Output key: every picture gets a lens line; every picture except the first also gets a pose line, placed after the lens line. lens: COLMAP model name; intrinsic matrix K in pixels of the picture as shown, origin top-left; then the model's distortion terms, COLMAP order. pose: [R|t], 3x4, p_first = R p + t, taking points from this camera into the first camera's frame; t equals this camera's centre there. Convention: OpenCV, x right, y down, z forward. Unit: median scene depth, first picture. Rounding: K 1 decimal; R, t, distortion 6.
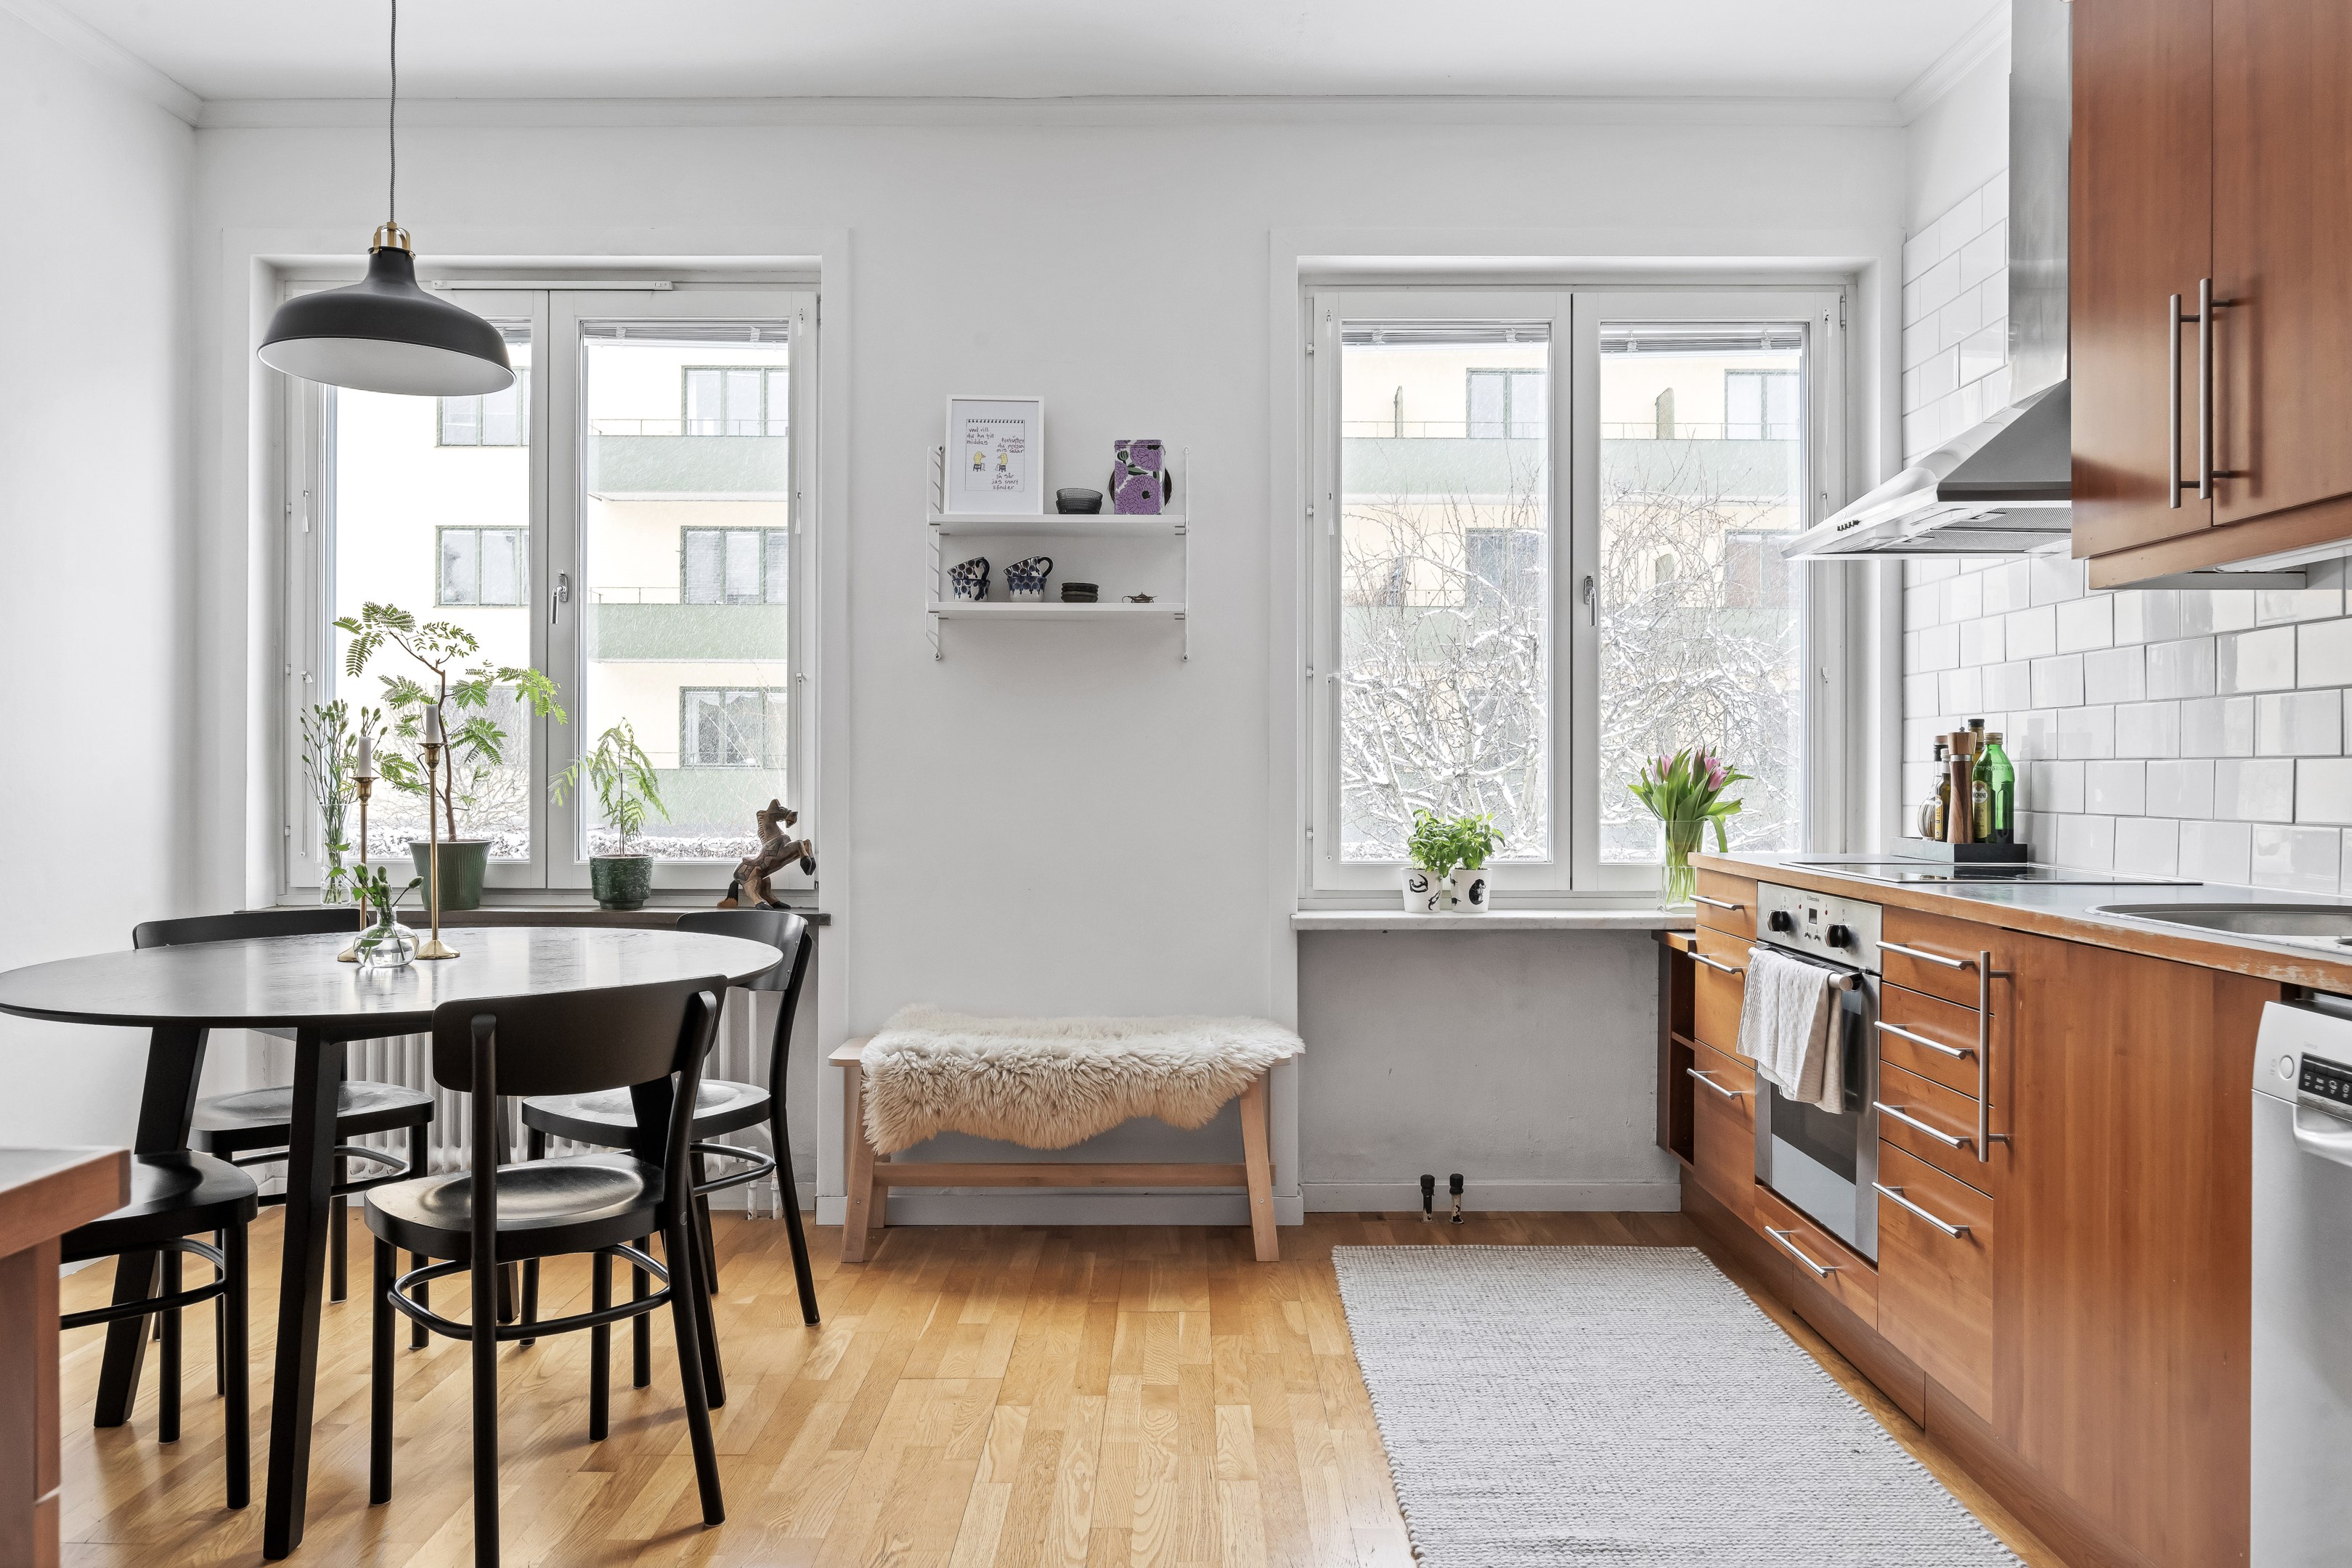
lens RADIAL K [[1641.7, 0, 1176.0], [0, 1641.7, 784.0], [0, 0, 1]] dist [-0.034981, 0.000752]
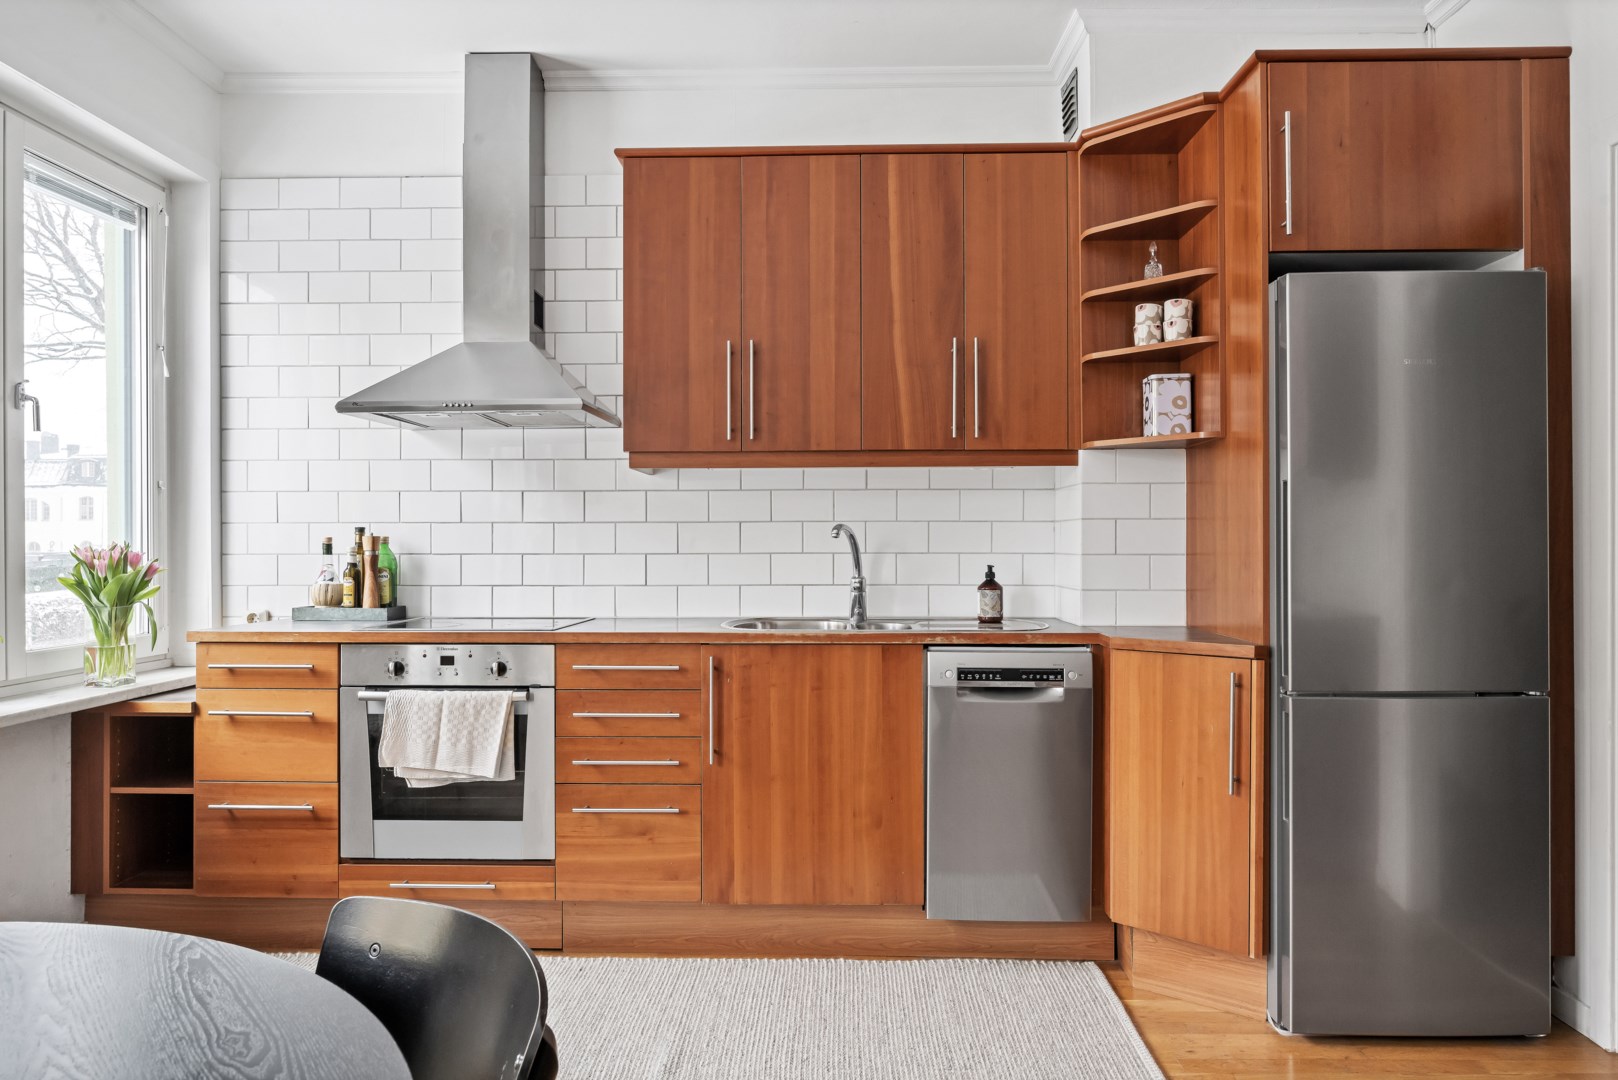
lens RADIAL K [[1102.4, 0, 809.0], [0, 1102.4, 540.0], [0, 0, 1]] dist [-0.002773, 0.000455]
pose [[0.017152, -0.000159, 0.999853, -0.471720], [0.009401, 0.999956, -0.000002, -0.020734], [-0.999809, 0.009399, 0.017153, 0.487662]]
